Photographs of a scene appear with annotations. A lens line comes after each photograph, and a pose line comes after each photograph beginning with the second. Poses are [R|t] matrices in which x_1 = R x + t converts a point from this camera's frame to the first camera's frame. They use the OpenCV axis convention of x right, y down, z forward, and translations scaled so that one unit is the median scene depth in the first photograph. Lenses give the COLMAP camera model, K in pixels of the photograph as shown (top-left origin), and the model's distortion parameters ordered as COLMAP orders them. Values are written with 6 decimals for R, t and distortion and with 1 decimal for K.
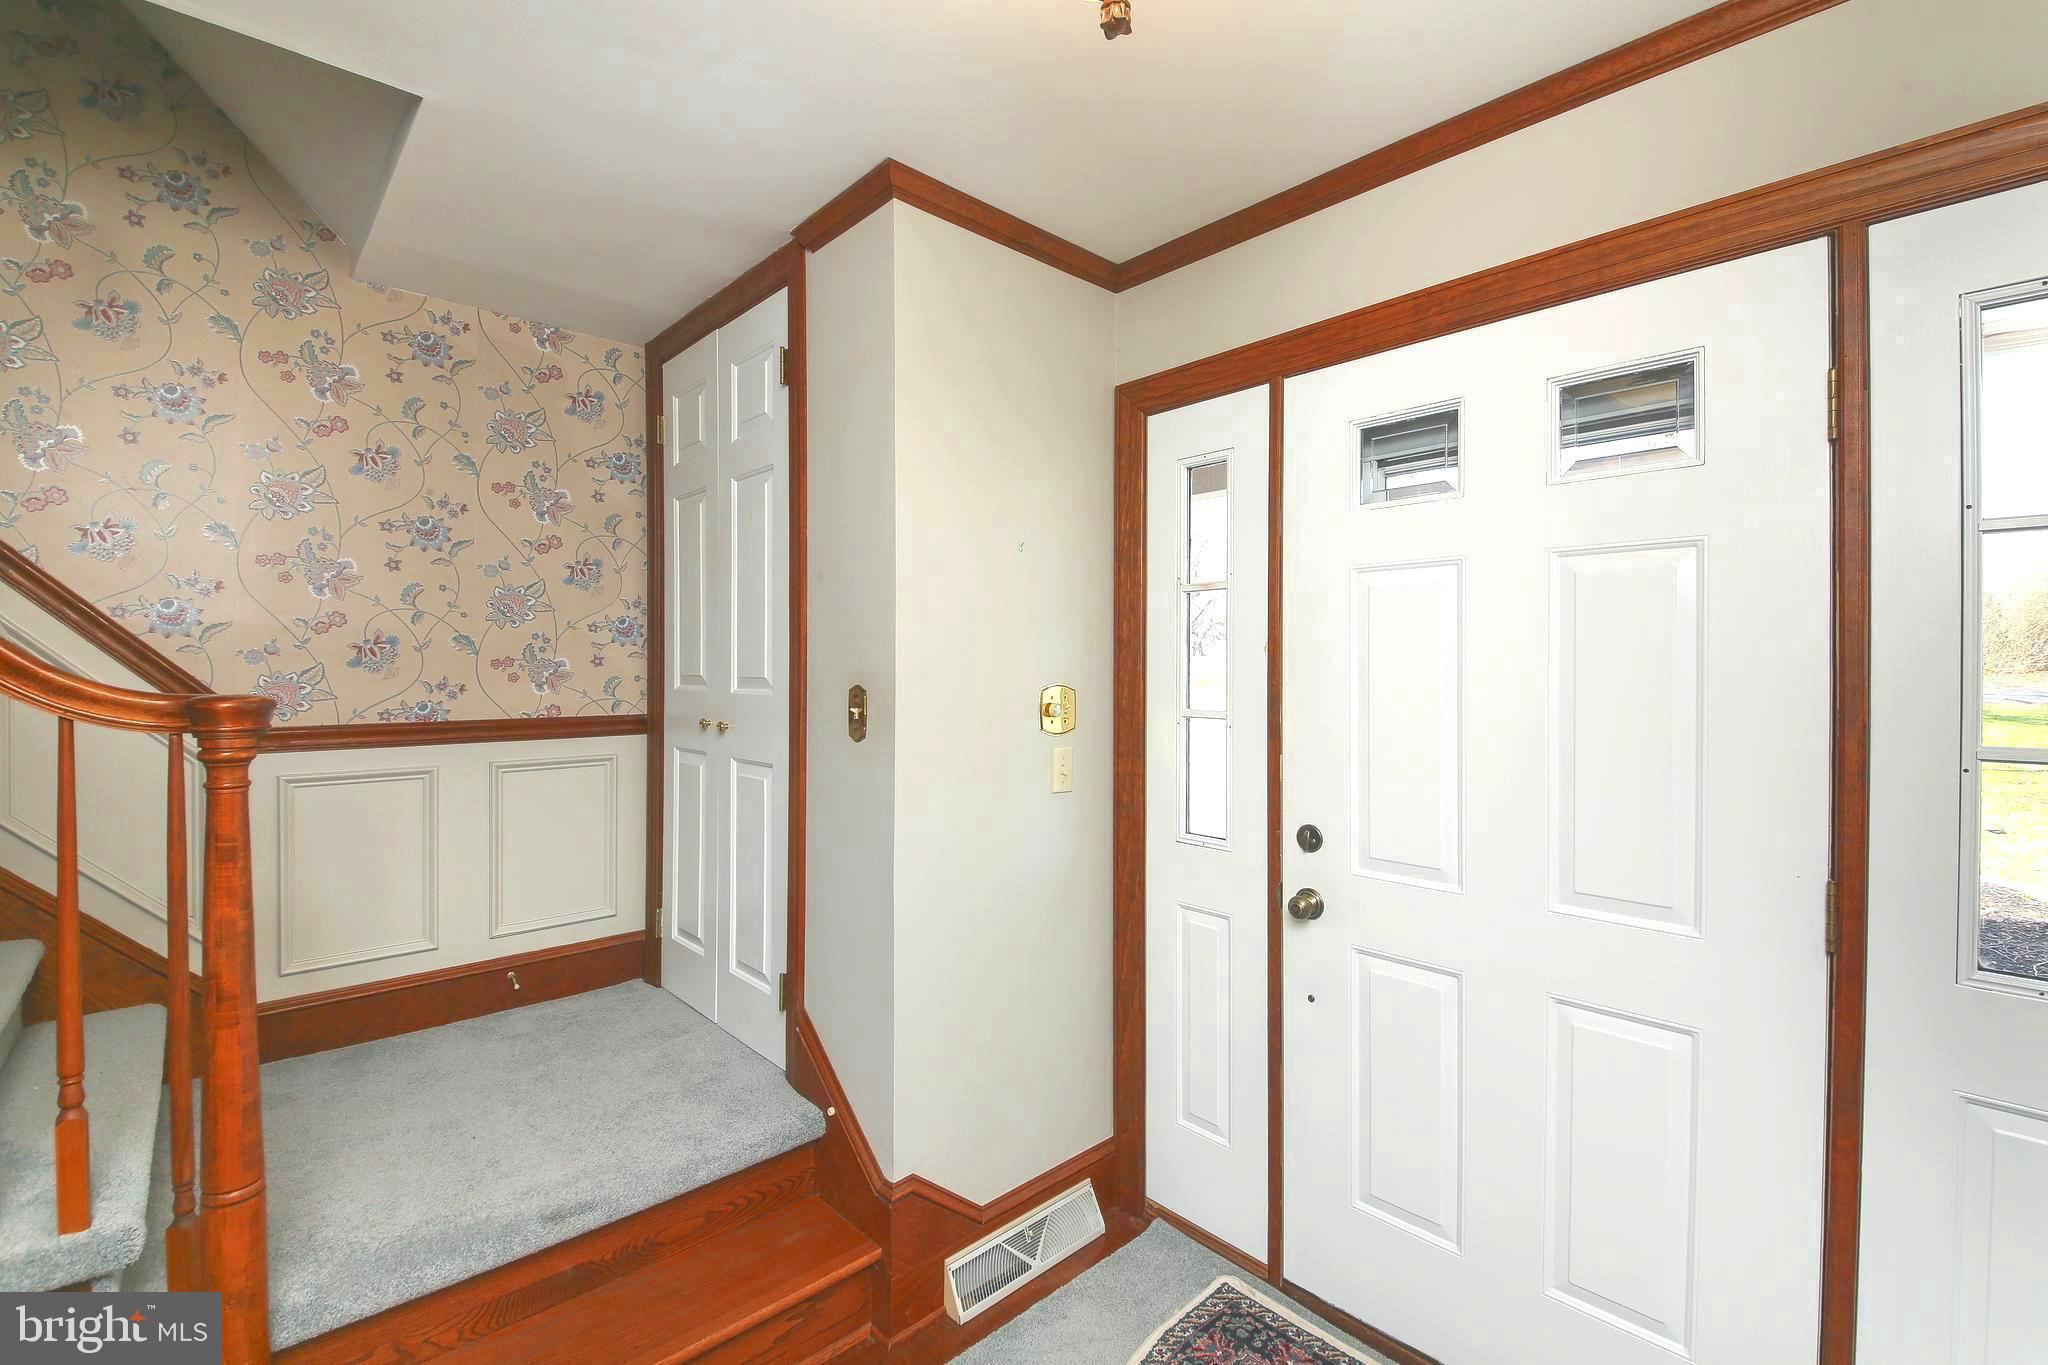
lens RADIAL K [[908.8, 0, 1025.8], [0, 908.8, 673.8], [0, 0, 1]] dist [-0.008498, -0.001947]
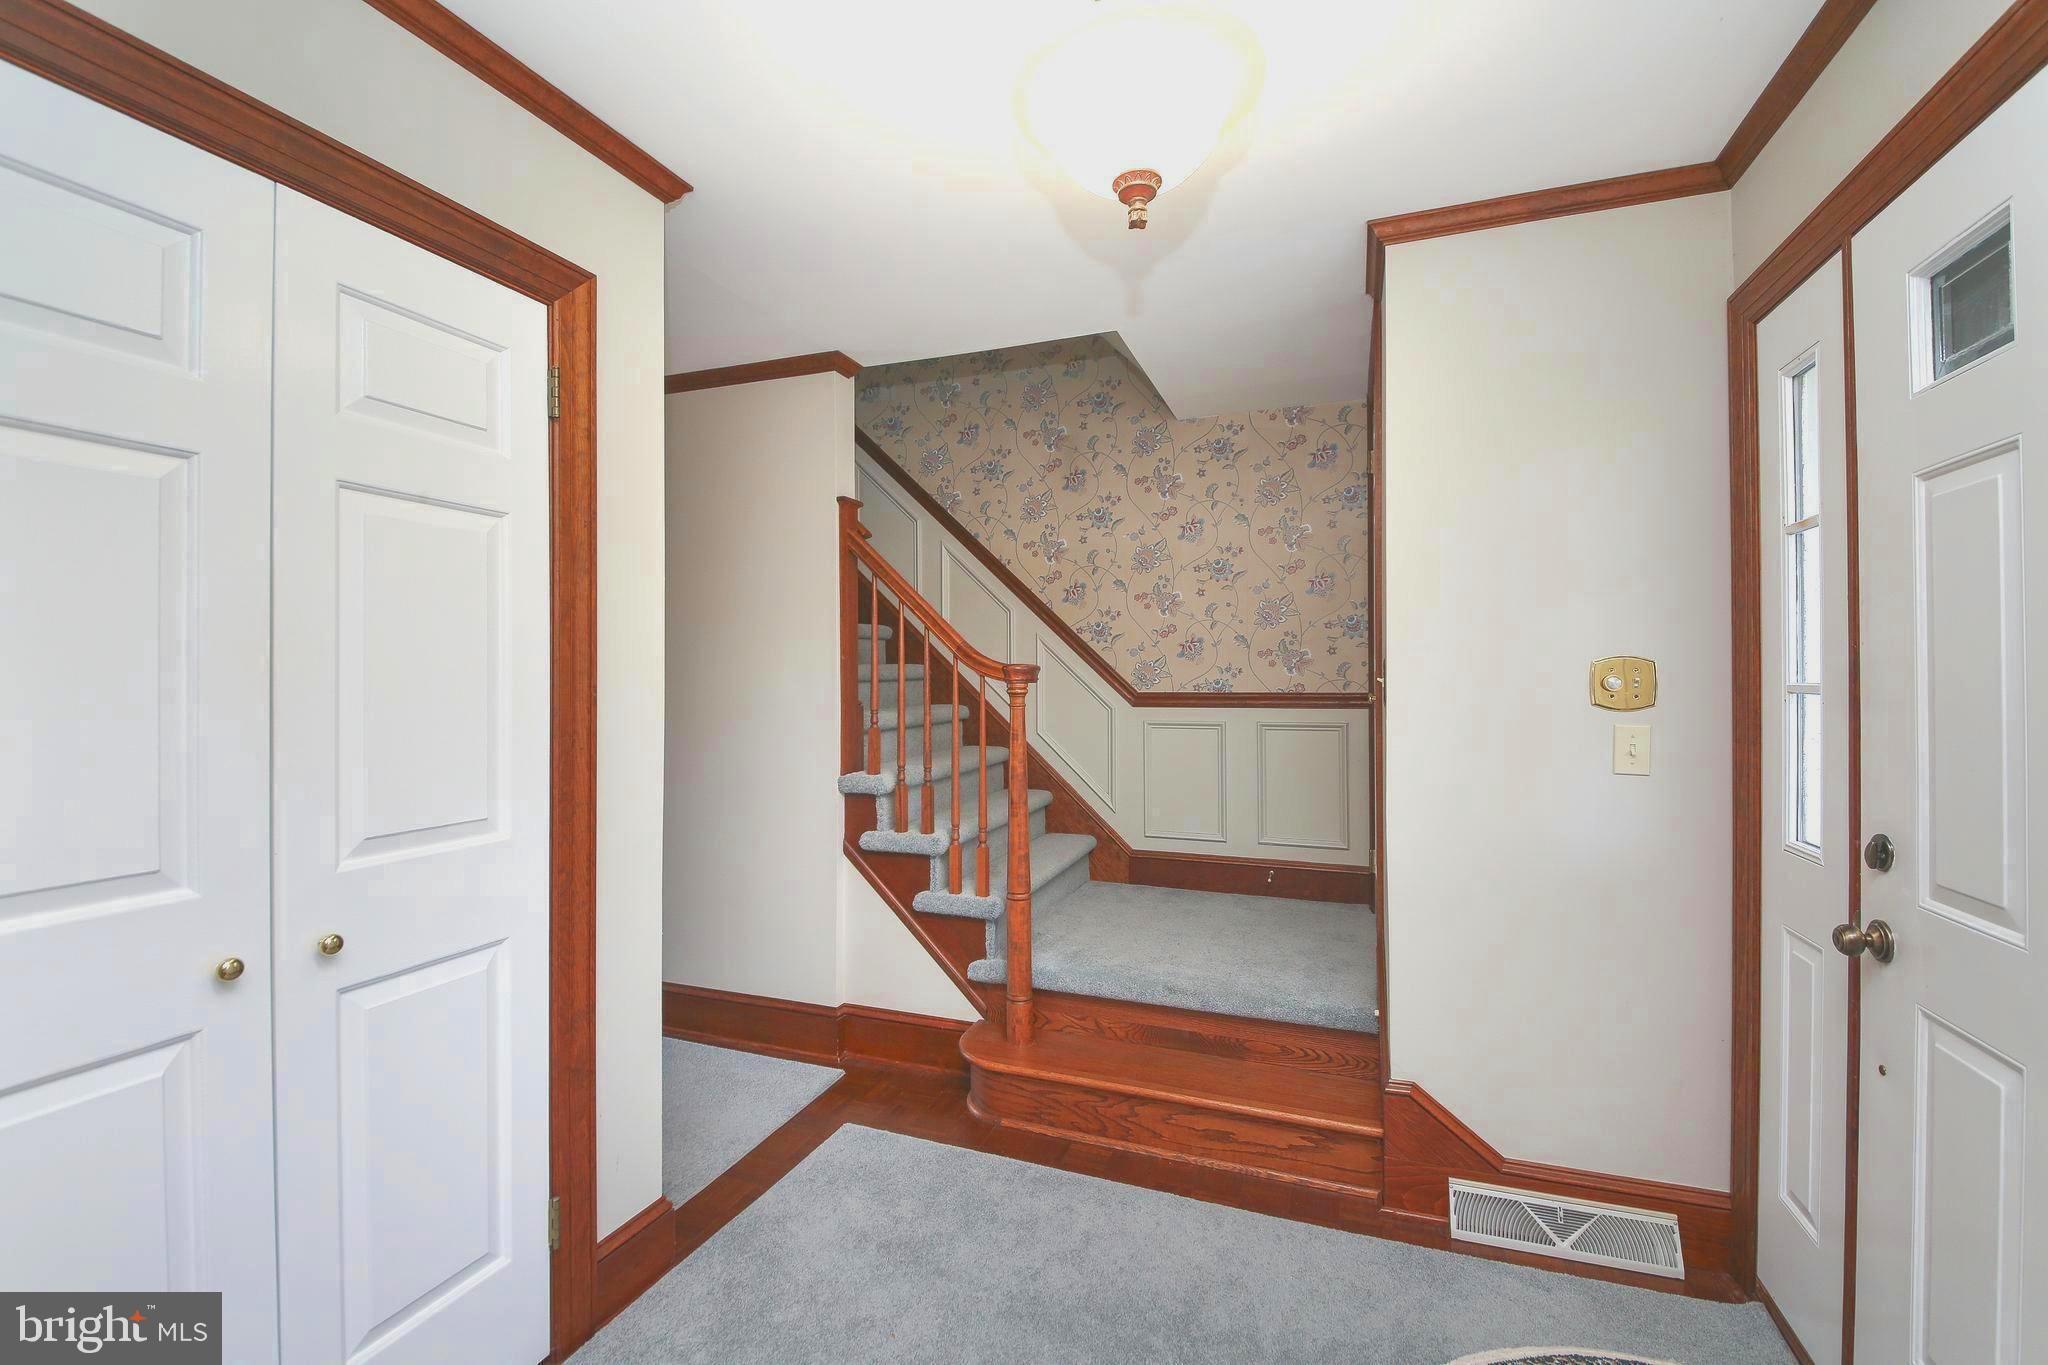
lens RADIAL K [[858.8, 0, 1020.5], [0, 858.8, 680.6], [0, 0, 1]] dist [-0.020758, -0.001253]
pose [[0.433859, -0.001682, -0.900979, 0.511110], [0.002003, 0.999998, -0.000902, 0.033917], [0.900979, -0.001414, 0.433861, 0.065634]]
